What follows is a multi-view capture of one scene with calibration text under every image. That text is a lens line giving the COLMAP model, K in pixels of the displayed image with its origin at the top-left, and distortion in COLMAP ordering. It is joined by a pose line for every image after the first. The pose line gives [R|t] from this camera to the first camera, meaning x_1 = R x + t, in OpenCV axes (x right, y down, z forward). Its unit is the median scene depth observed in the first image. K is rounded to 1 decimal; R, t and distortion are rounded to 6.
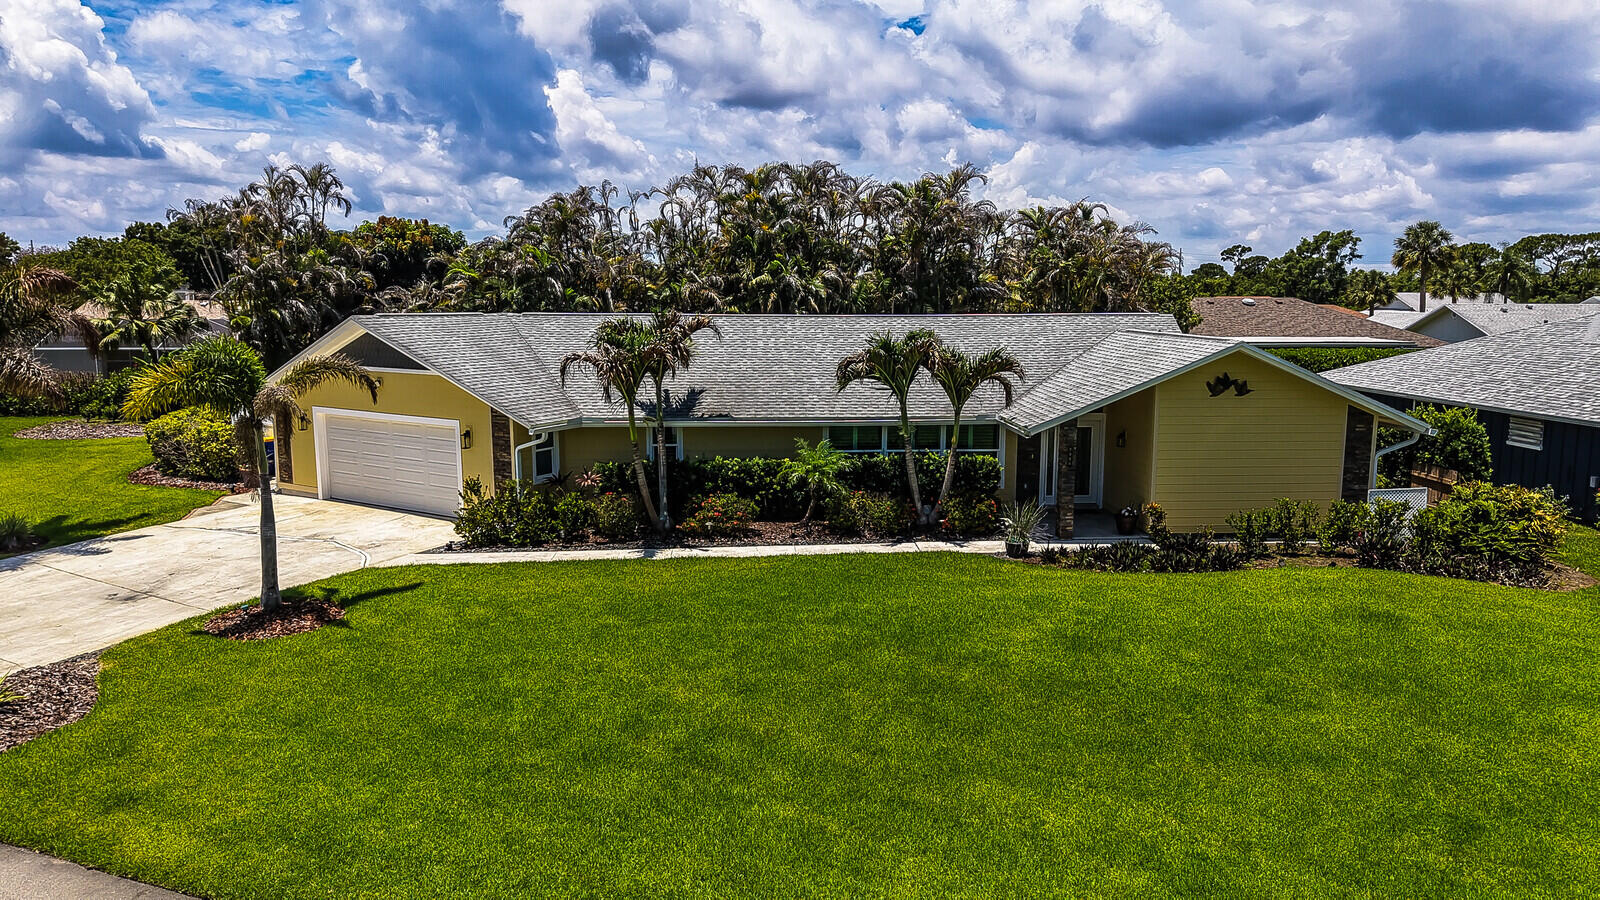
lens RADIAL K [[1080.9, 0, 801.7], [0, 1080.9, 452.5], [0, 0, 1]] dist [0.048477, -0.059992]
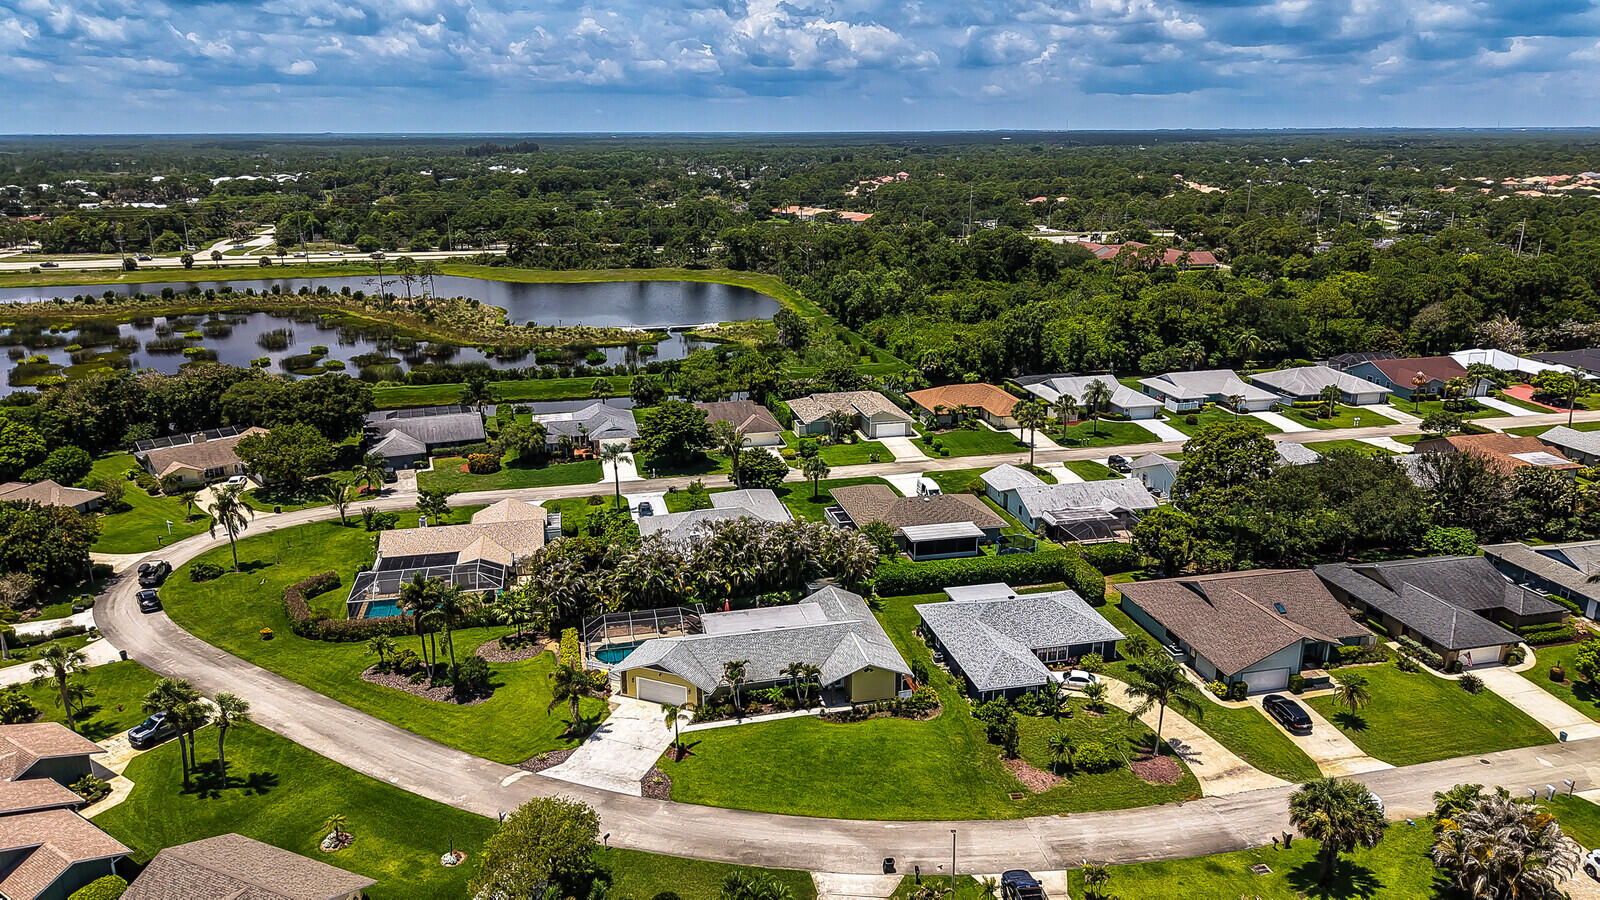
lens RADIAL K [[1080.9, 0, 794.2], [0, 1080.9, 449.7], [0, 0, 1]] dist [0.048477, -0.059992]
pose [[0.987979, -0.051049, 0.145917, -0.495291], [0.029404, 0.988727, 0.146817, -1.590480], [-0.151767, -0.140762, 0.978342, -3.096896]]
